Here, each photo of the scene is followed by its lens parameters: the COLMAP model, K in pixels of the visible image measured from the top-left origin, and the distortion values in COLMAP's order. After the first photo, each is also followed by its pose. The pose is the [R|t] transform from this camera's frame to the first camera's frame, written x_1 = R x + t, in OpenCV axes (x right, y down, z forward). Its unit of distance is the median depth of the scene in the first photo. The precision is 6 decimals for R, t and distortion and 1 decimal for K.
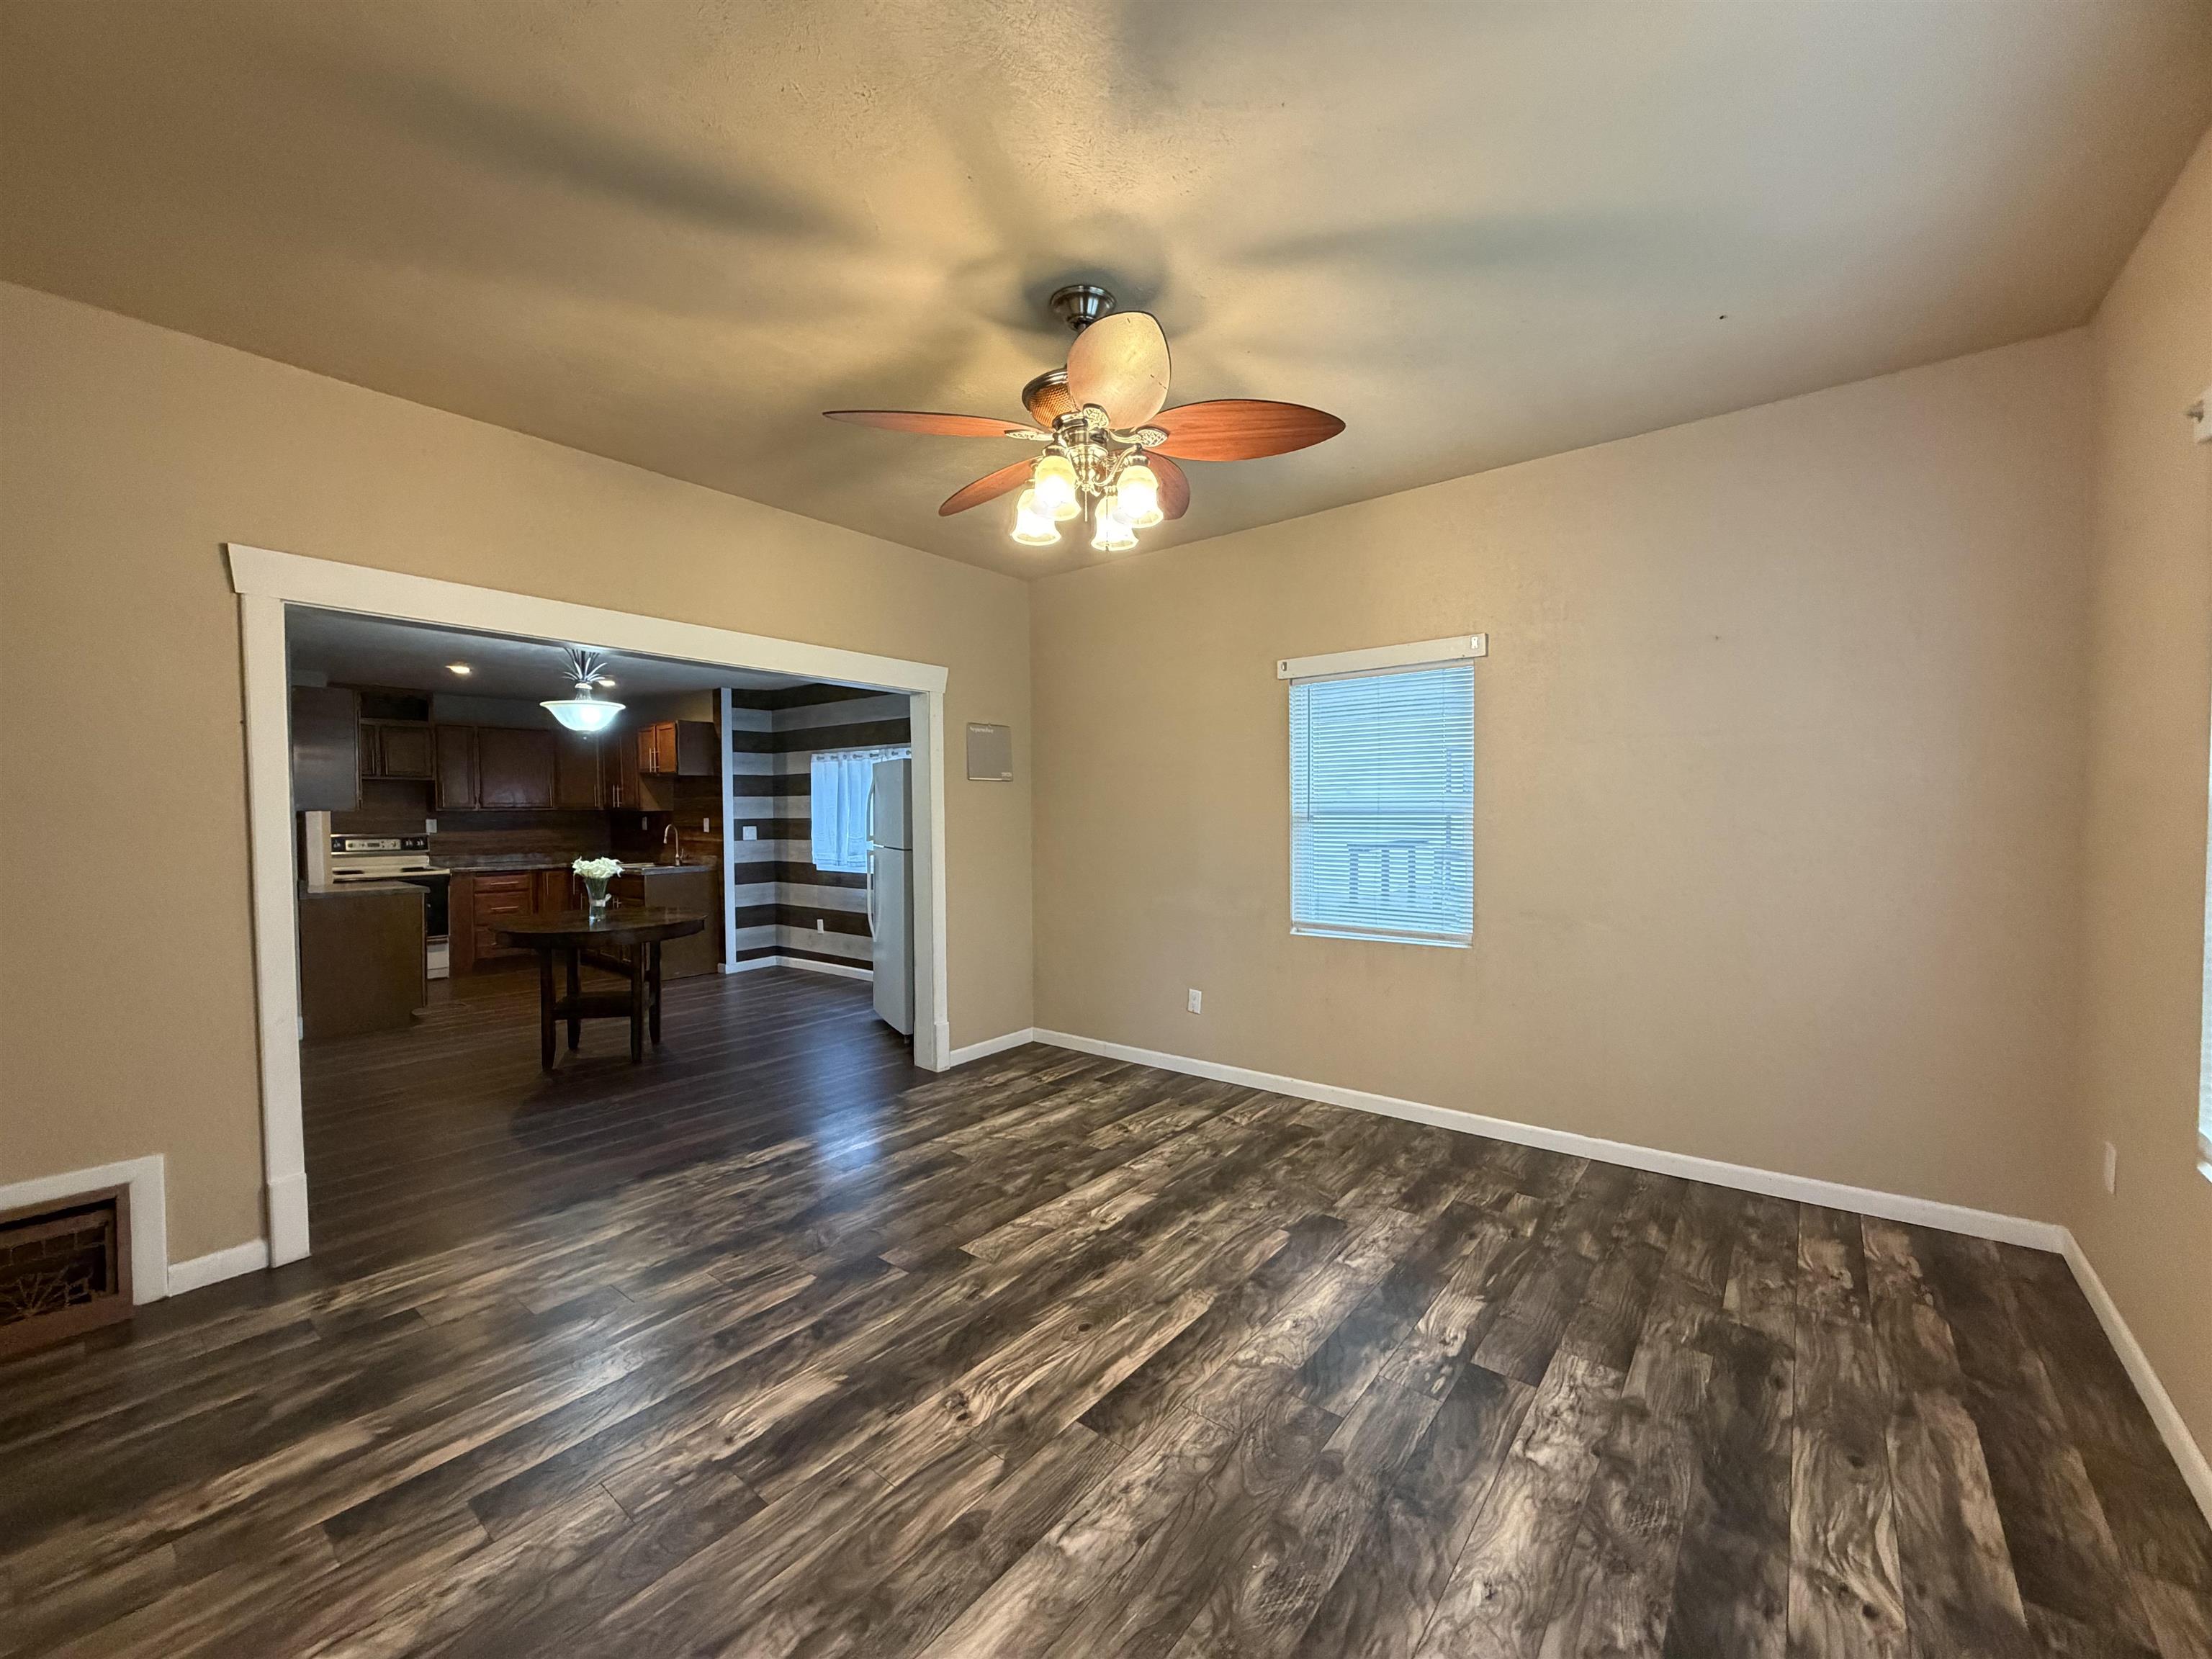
lens RADIAL K [[880.6, 0, 1098.8], [0, 880.6, 838.2], [0, 0, 1]] dist [-0.001054, 0.000106]
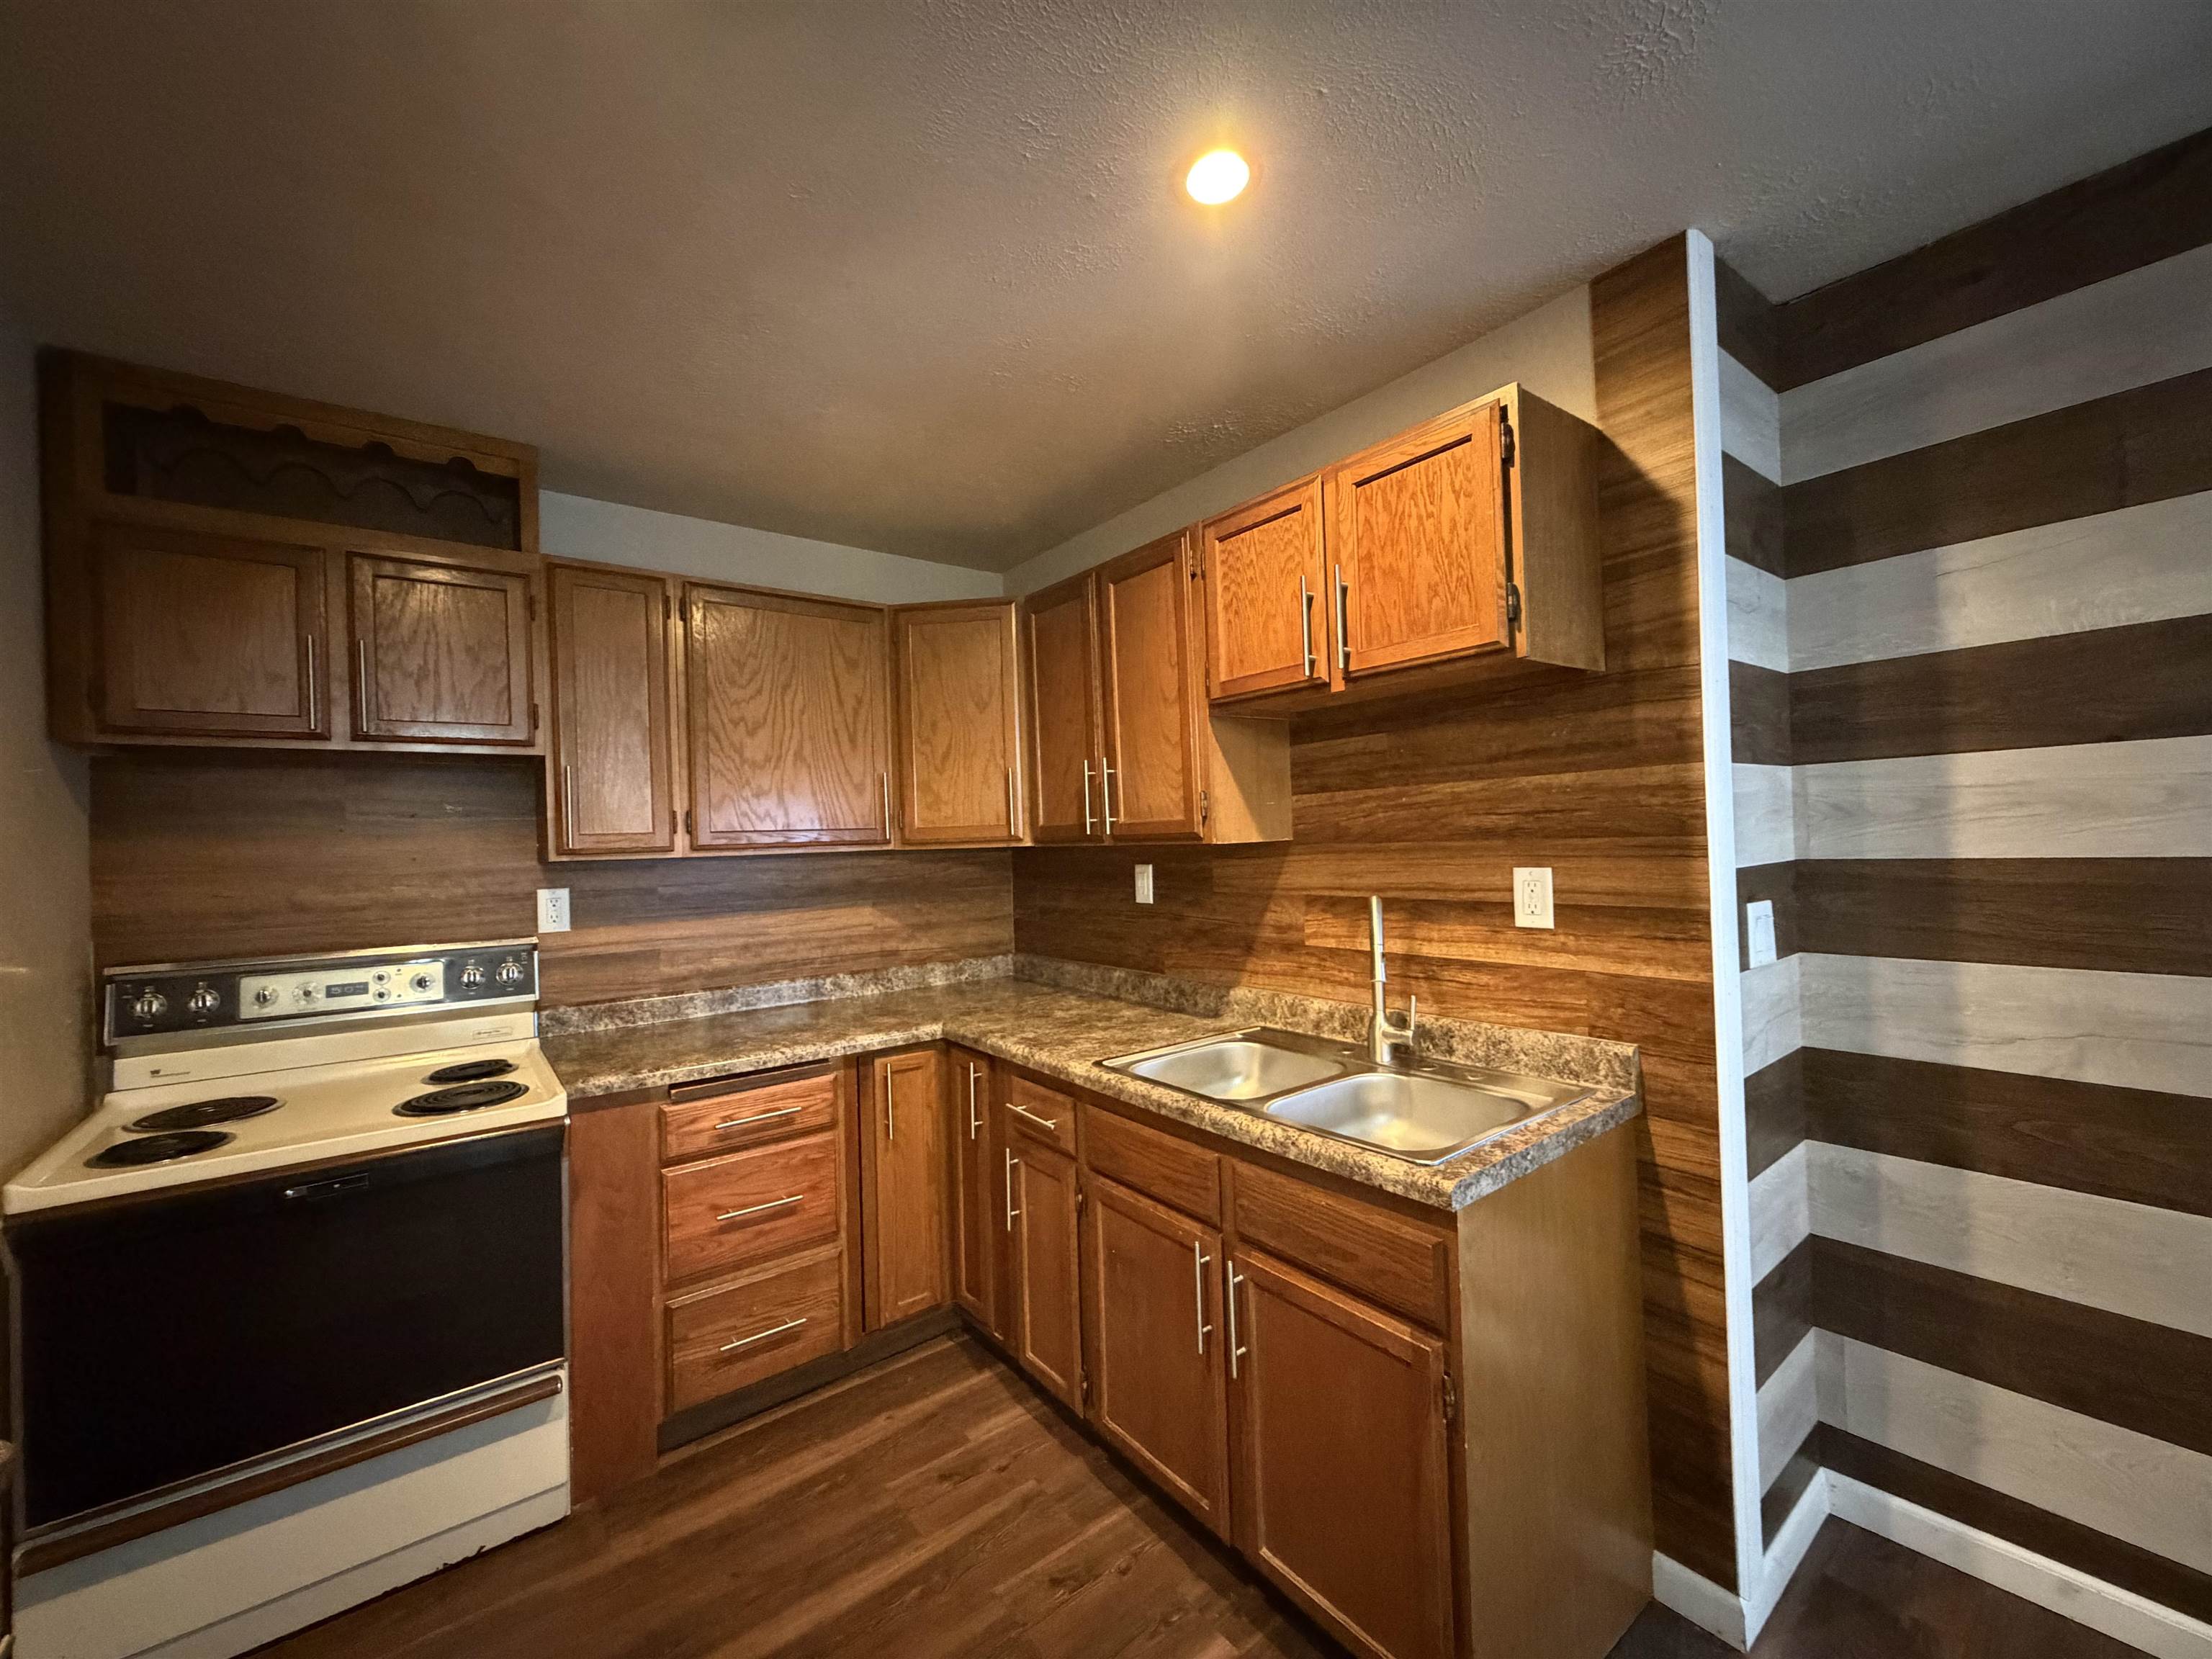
lens RADIAL K [[889.3, 0, 1106.0], [0, 889.3, 829.5], [0, 0, 1]] dist [-0.010721, -0.000020]
pose [[0.973410, -0.031083, -0.226950, -0.508955], [0.021724, 0.998812, -0.043618, -0.025081], [0.228037, 0.037528, 0.972929, 0.758768]]
